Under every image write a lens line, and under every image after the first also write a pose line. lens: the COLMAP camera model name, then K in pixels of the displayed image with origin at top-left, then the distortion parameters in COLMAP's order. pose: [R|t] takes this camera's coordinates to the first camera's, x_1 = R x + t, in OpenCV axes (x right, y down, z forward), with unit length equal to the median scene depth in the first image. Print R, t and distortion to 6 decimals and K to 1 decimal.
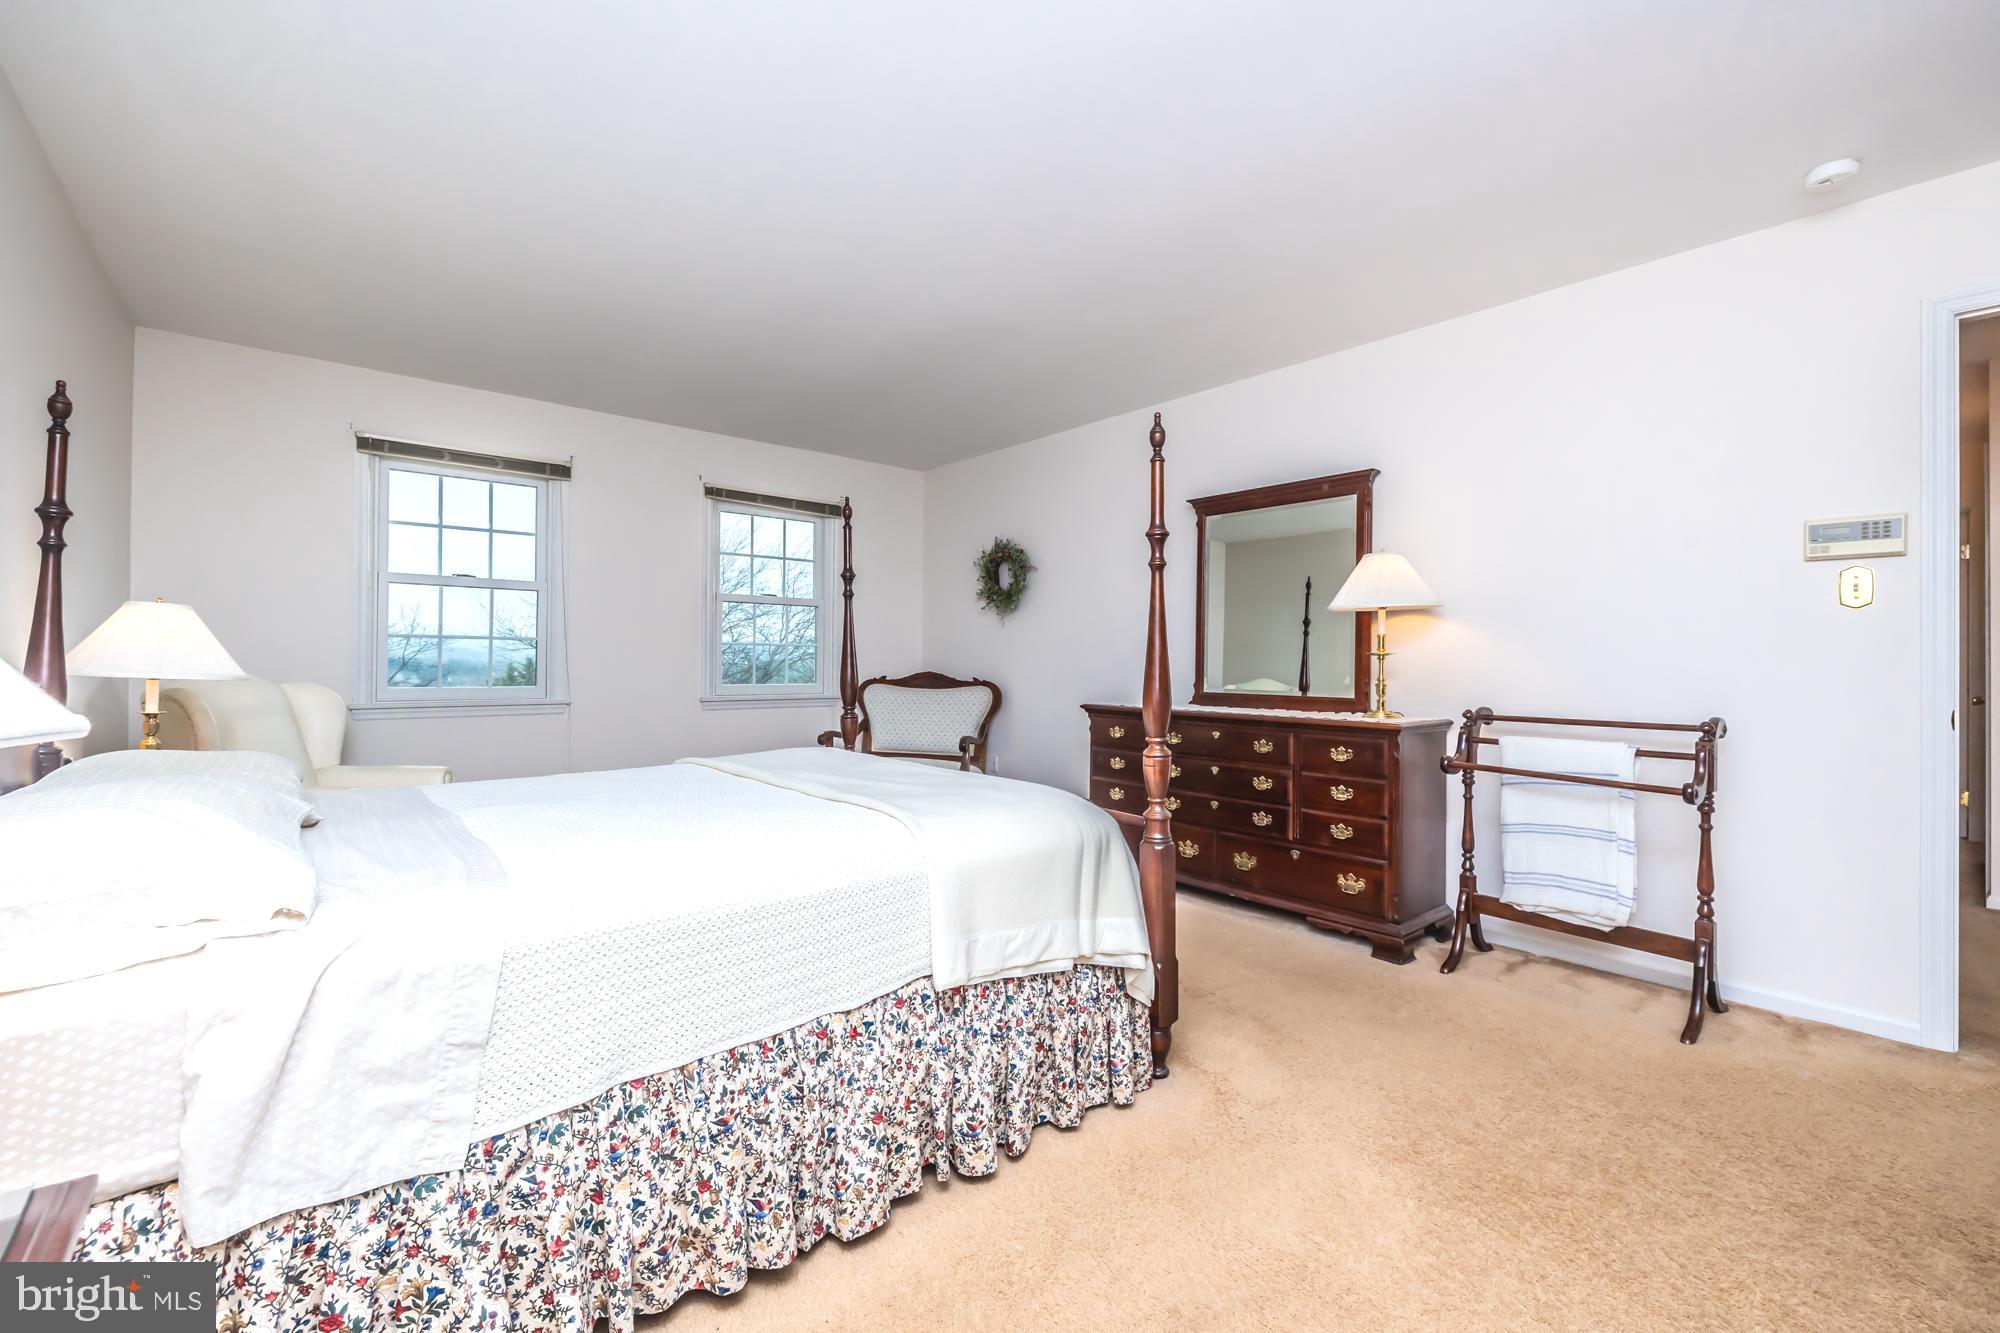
lens RADIAL K [[841.5, 0, 1002.7], [0, 841.5, 650.6], [0, 0, 1]] dist [0.001675, 0.000240]
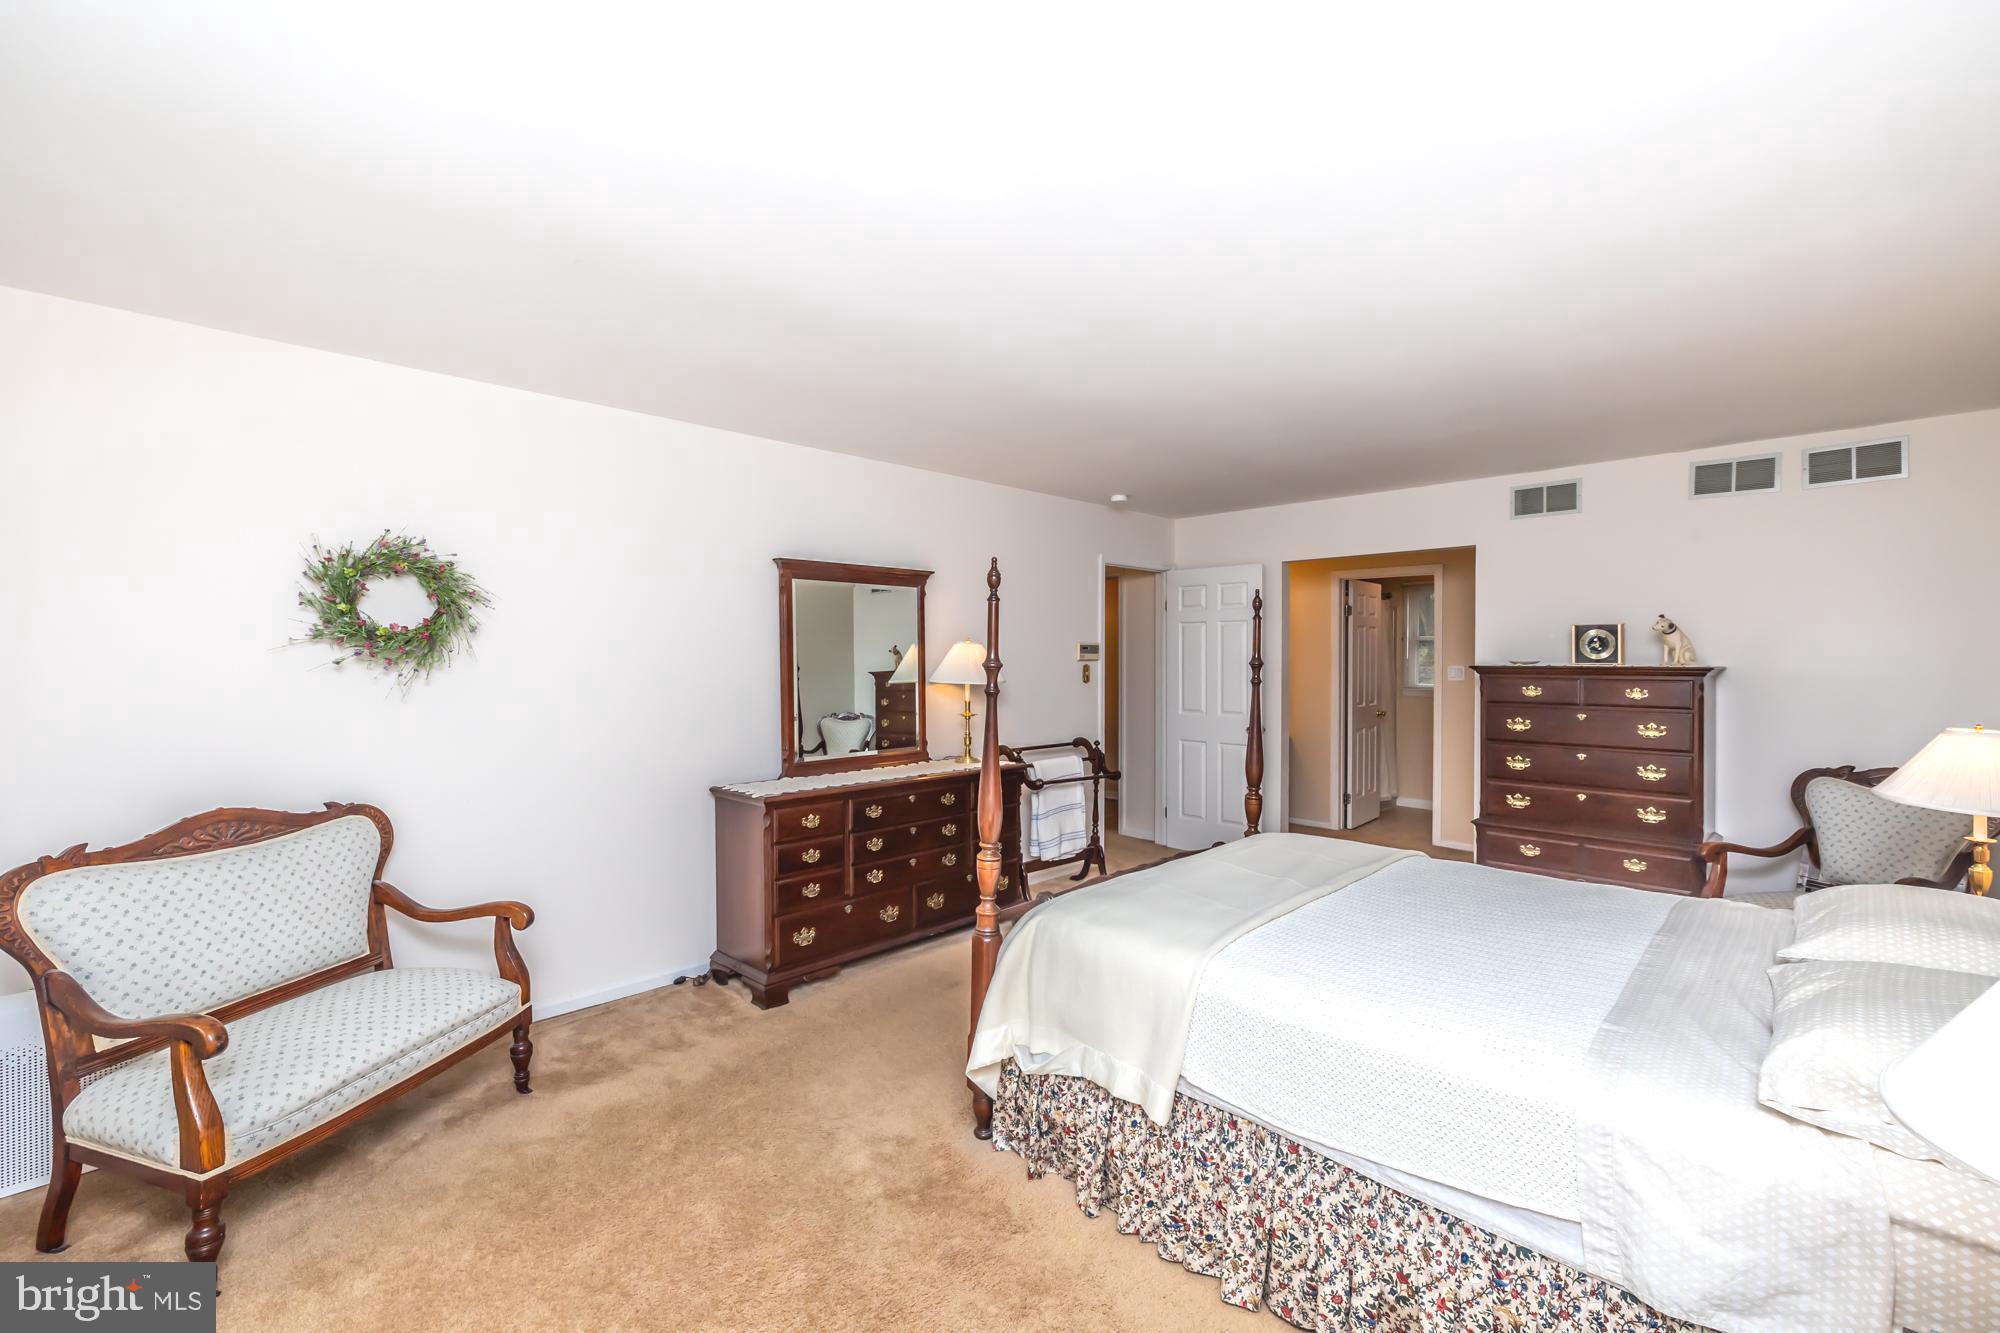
lens RADIAL K [[841.5, 0, 1002.7], [0, 841.5, 650.6], [0, 0, 1]] dist [0.001675, 0.000240]
pose [[-0.084492, -0.002571, 0.996421, -0.847842], [-0.012508, 0.999921, 0.001519, -0.095116], [-0.996346, -0.012335, -0.084517, 0.976582]]
